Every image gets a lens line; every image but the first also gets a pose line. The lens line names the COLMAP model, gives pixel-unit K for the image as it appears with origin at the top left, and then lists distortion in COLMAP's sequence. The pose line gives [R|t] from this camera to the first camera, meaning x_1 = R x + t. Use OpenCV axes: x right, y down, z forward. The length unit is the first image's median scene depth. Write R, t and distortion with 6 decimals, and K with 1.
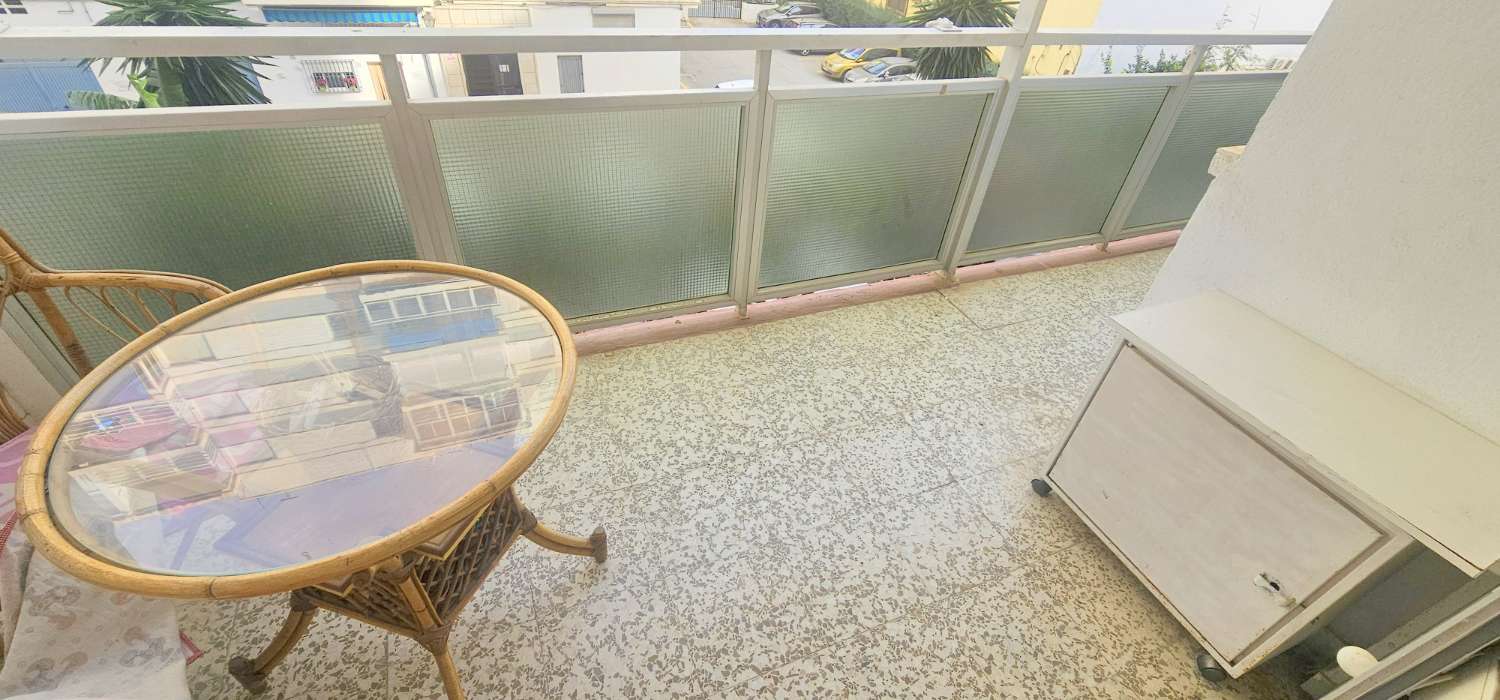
lens RADIAL K [[624.2, 0, 748.6], [0, 624.2, 354.6], [0, 0, 1]] dist [-0.001083, 0.000130]
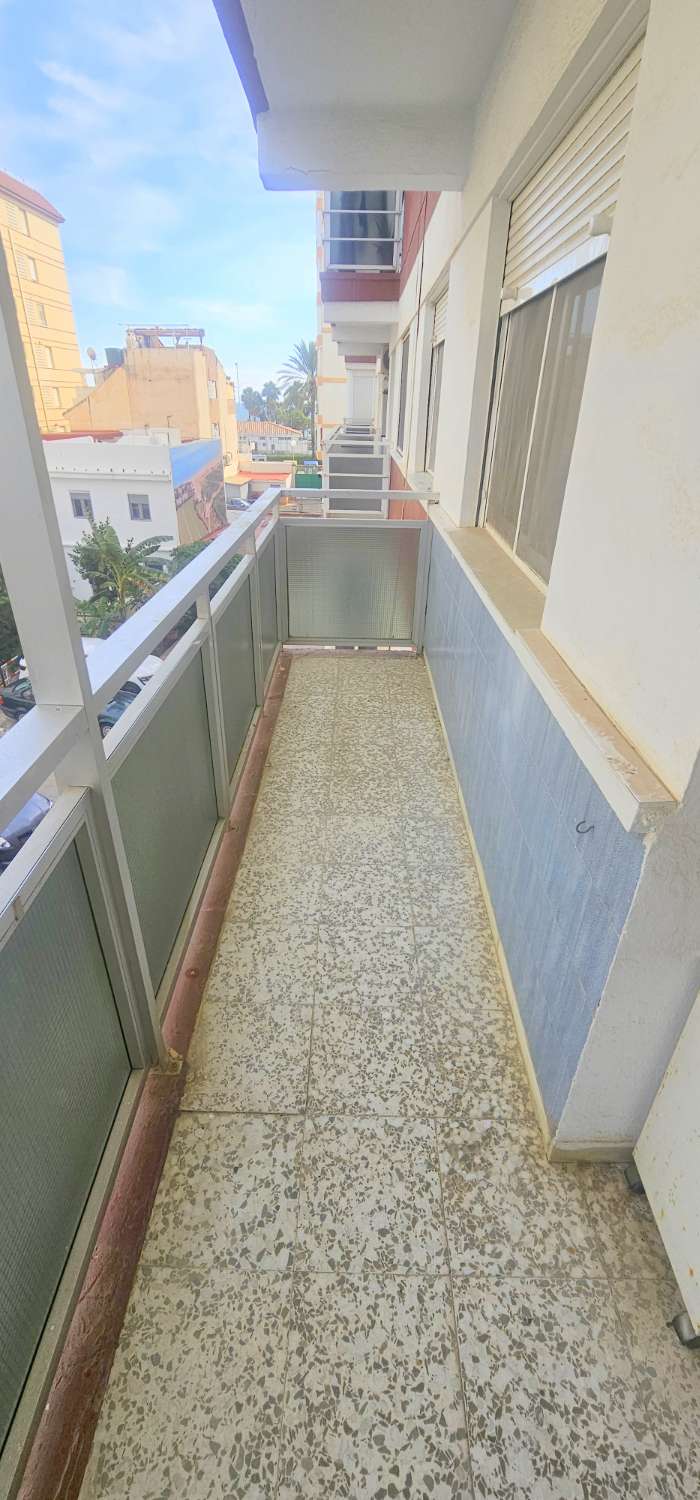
lens RADIAL K [[624.2, 0, 348.4], [0, 624.2, 751.6], [0, 0, 1]] dist [-0.001083, 0.000130]
pose [[0.410303, -0.515838, 0.752039, 0.120258], [0.591906, 0.777981, 0.210696, -0.373511], [-0.693757, 0.358688, 0.624535, 0.456782]]
